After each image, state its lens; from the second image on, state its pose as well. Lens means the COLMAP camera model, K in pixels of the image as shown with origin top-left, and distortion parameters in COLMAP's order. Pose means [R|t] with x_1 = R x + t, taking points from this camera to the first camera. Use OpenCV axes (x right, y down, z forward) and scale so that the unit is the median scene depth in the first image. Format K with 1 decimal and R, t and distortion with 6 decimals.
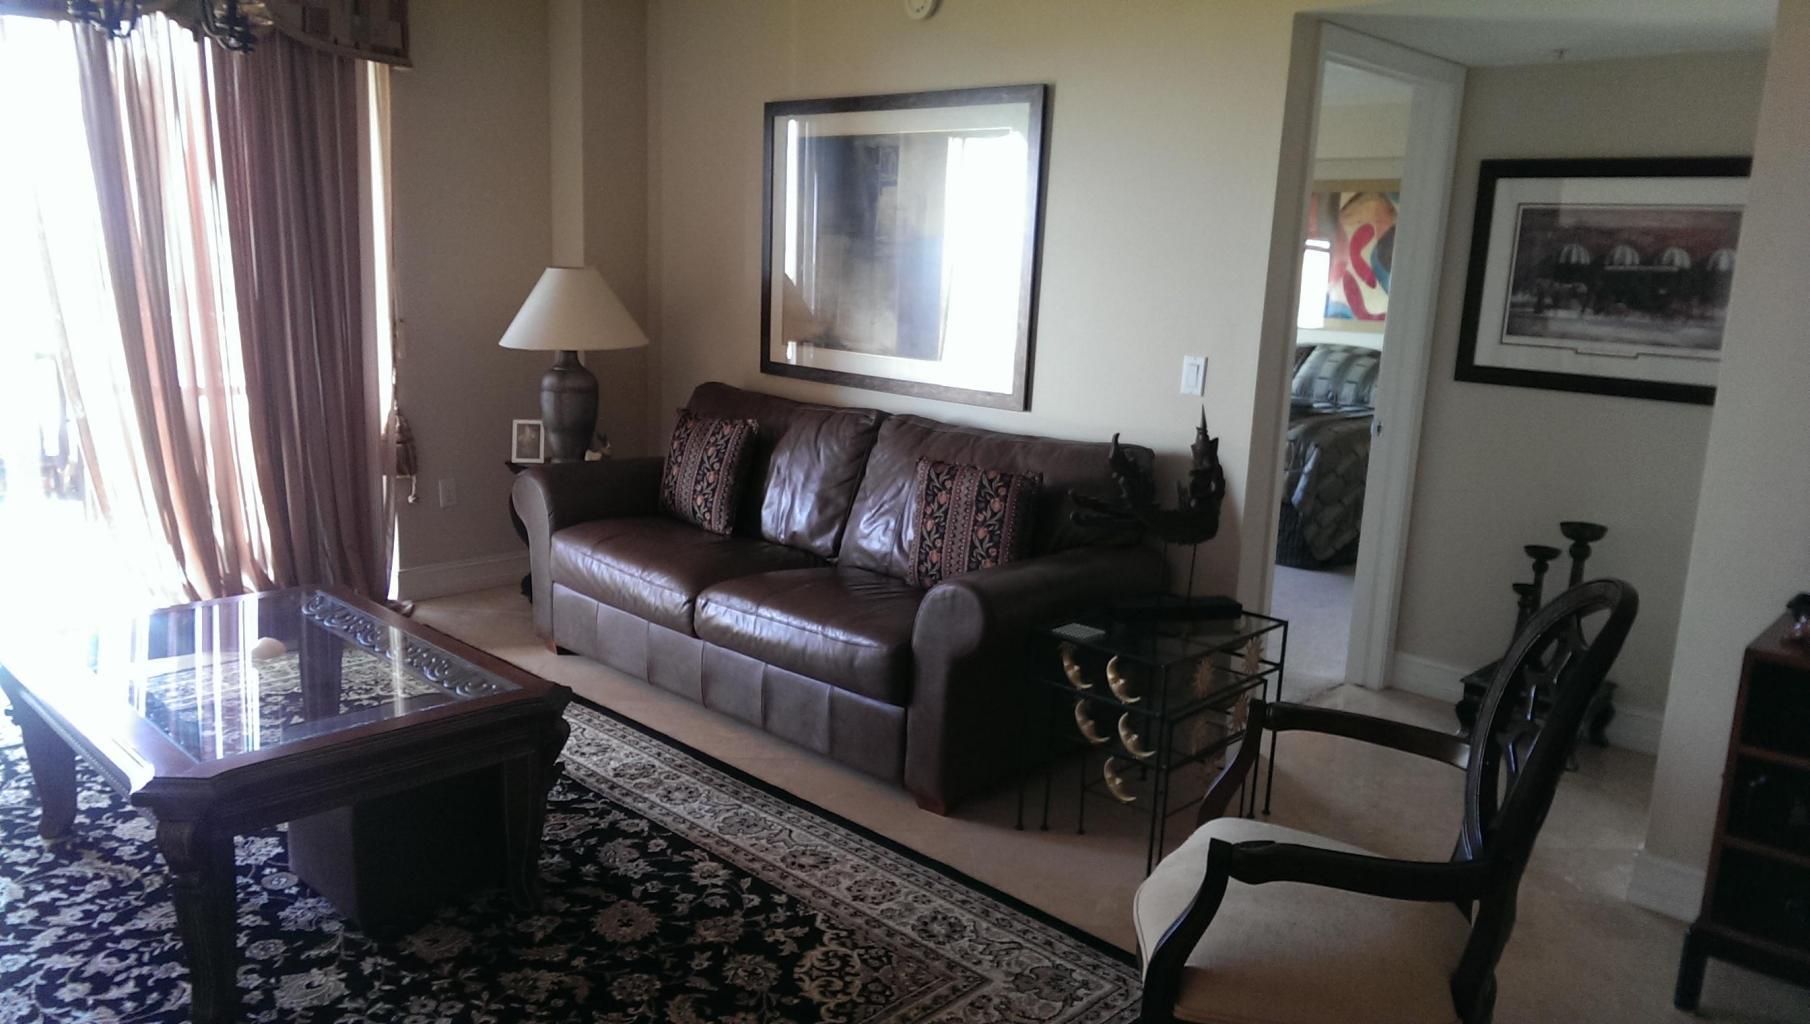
lens RADIAL K [[1291.9, 0, 906.3], [0, 1291.9, 518.1], [0, 0, 1]] dist [0.057674, -0.070432]
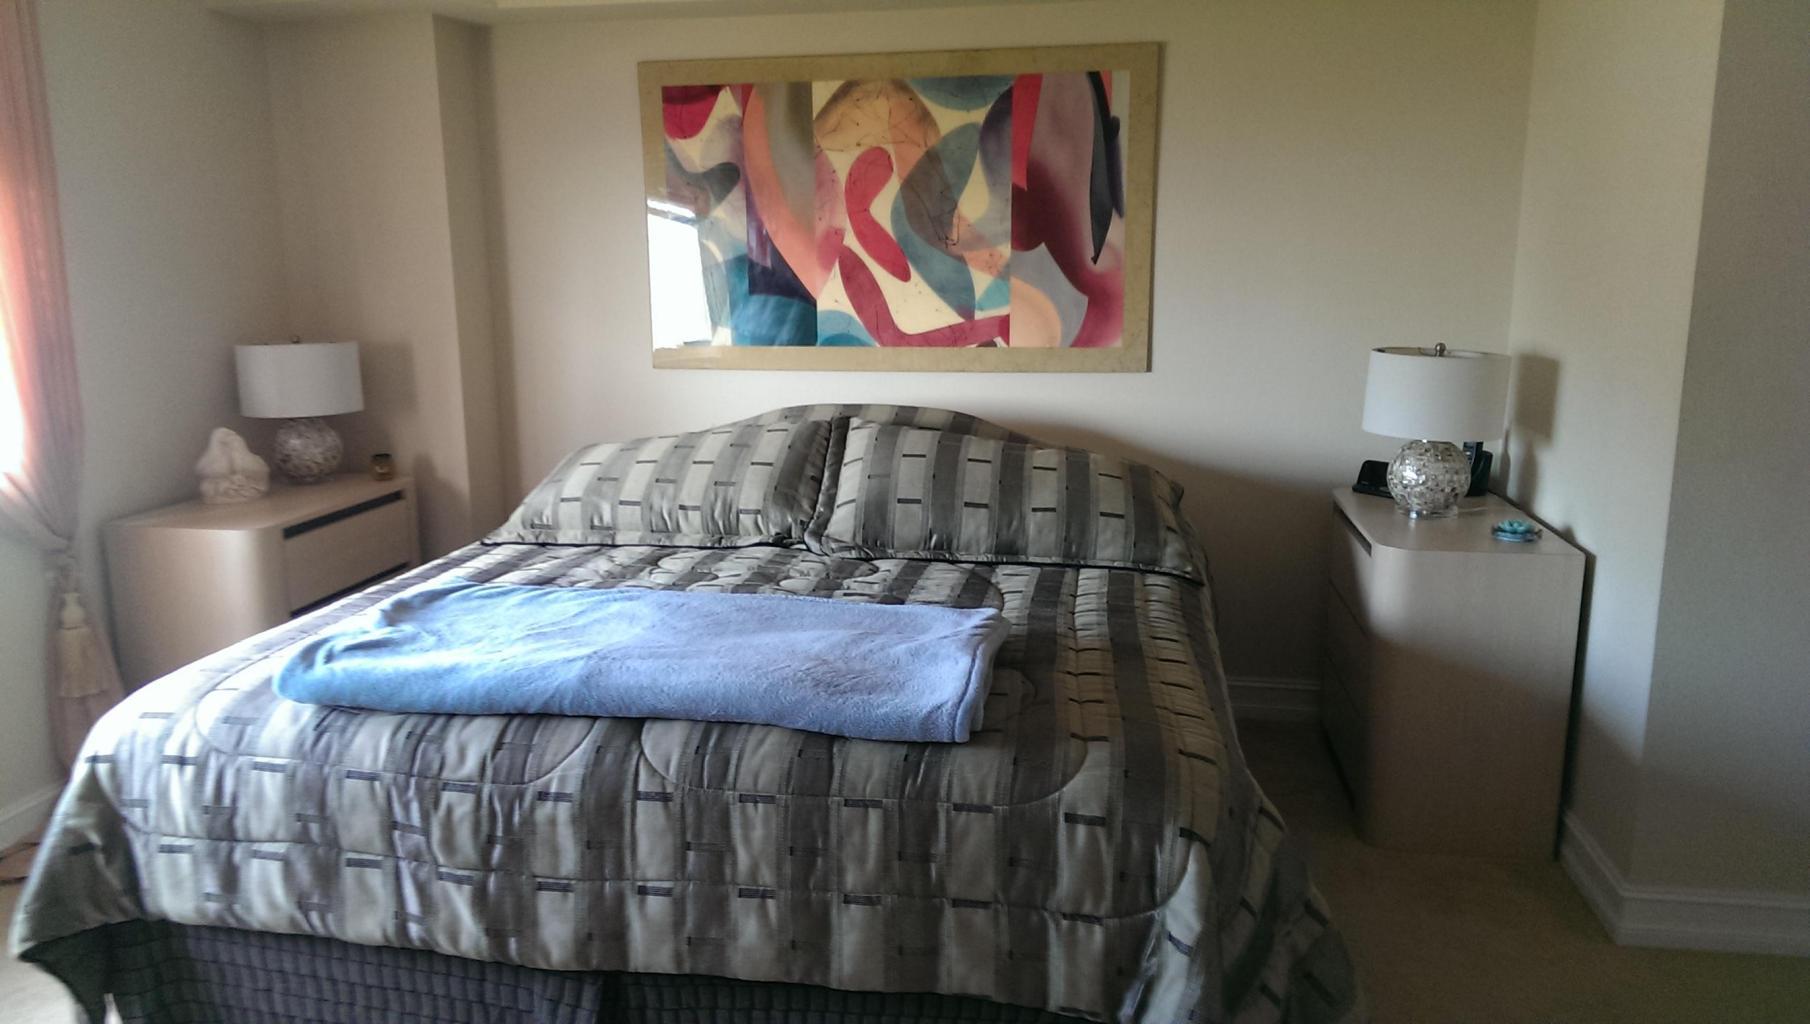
lens RADIAL K [[1291.9, 0, 904.0], [0, 1291.9, 511.1], [0, 0, 1]] dist [0.057674, -0.070432]
pose [[0.836736, -0.151618, 0.526198, 0.090029], [0.147104, 0.987820, 0.050711, -0.115188], [-0.527478, 0.034974, 0.848848, 0.589337]]
